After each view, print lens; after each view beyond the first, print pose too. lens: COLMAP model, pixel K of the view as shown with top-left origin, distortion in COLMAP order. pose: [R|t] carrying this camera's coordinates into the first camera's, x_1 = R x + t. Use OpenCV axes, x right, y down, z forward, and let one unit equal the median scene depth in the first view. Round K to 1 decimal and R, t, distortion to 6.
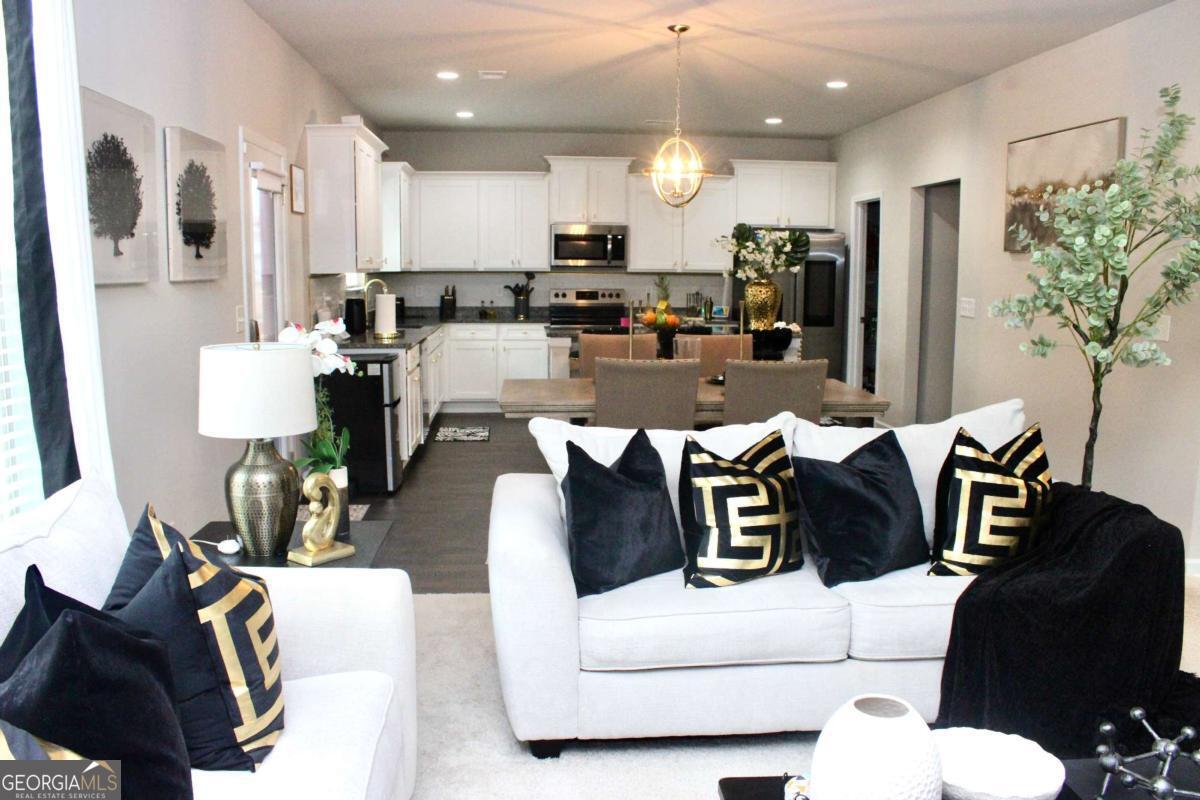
lens RADIAL K [[996.0, 0, 600.0], [0, 996.0, 400.0], [0, 0, 1]] dist [-0.177641, 0.166342]
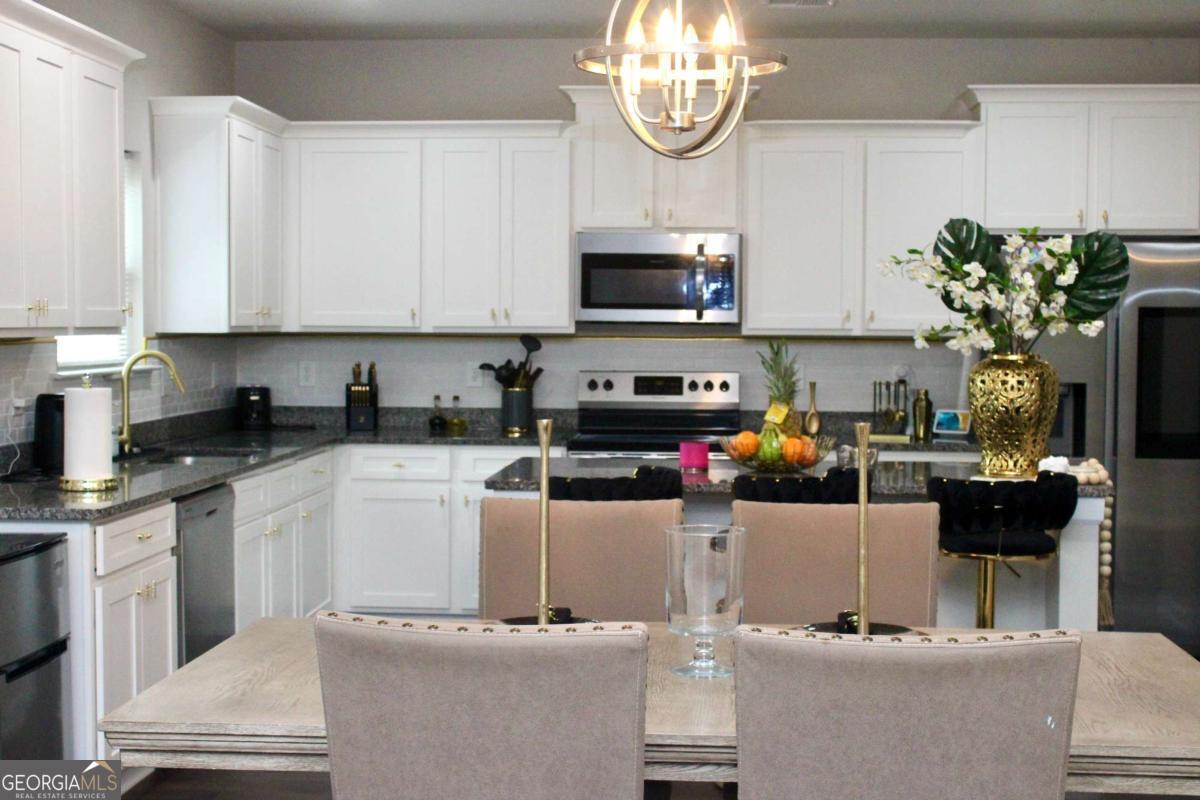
lens RADIAL K [[1656.7, 0, 626.8], [0, 1656.7, 400.5], [0, 0, 1]] dist [-0.015188, -0.021524]
pose [[0.990301, 0.005790, -0.138816, 0.146023], [-0.017709, 0.996242, -0.084783, -0.058969], [0.137804, 0.086419, 0.986682, 0.428731]]
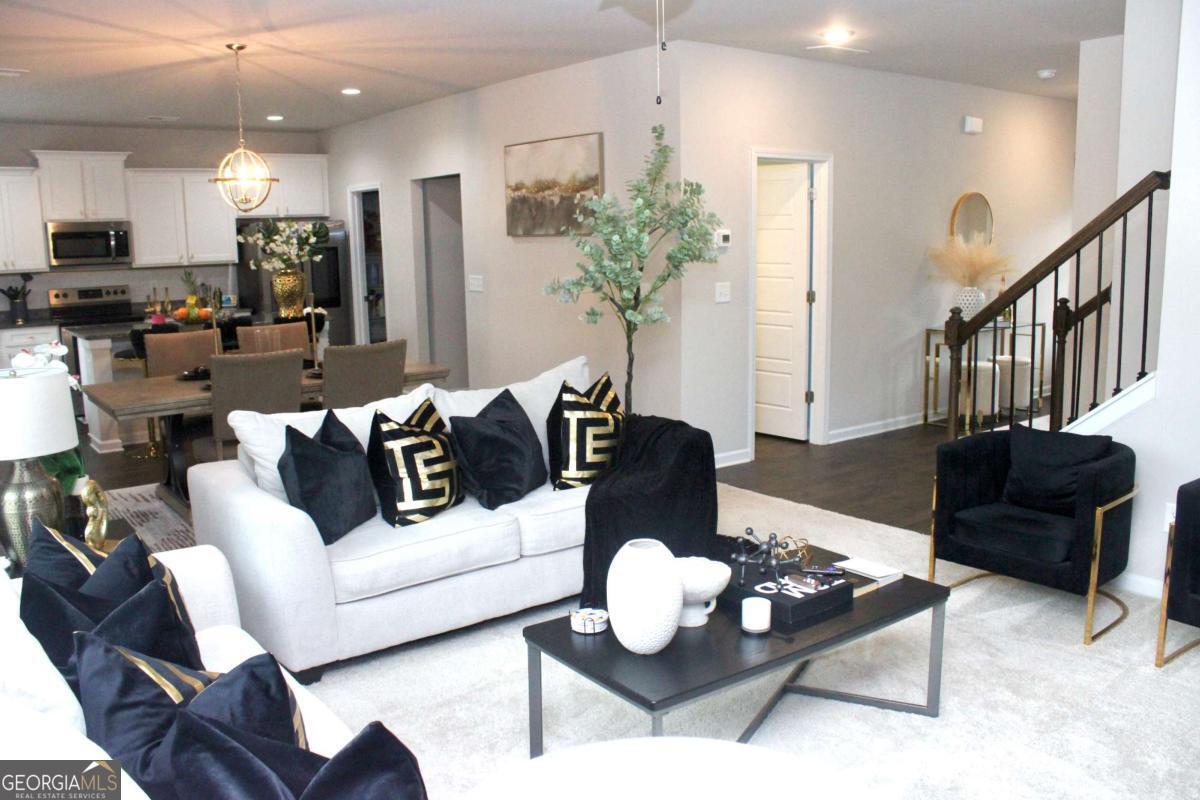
lens RADIAL K [[996.0, 0, 600.0], [0, 996.0, 400.0], [0, 0, 1]] dist [-0.177641, 0.166342]
pose [[0.839120, -0.113884, 0.531891, -0.193438], [0.098173, 0.993487, 0.057839, -0.012021], [-0.535014, 0.003683, 0.844835, -0.121966]]
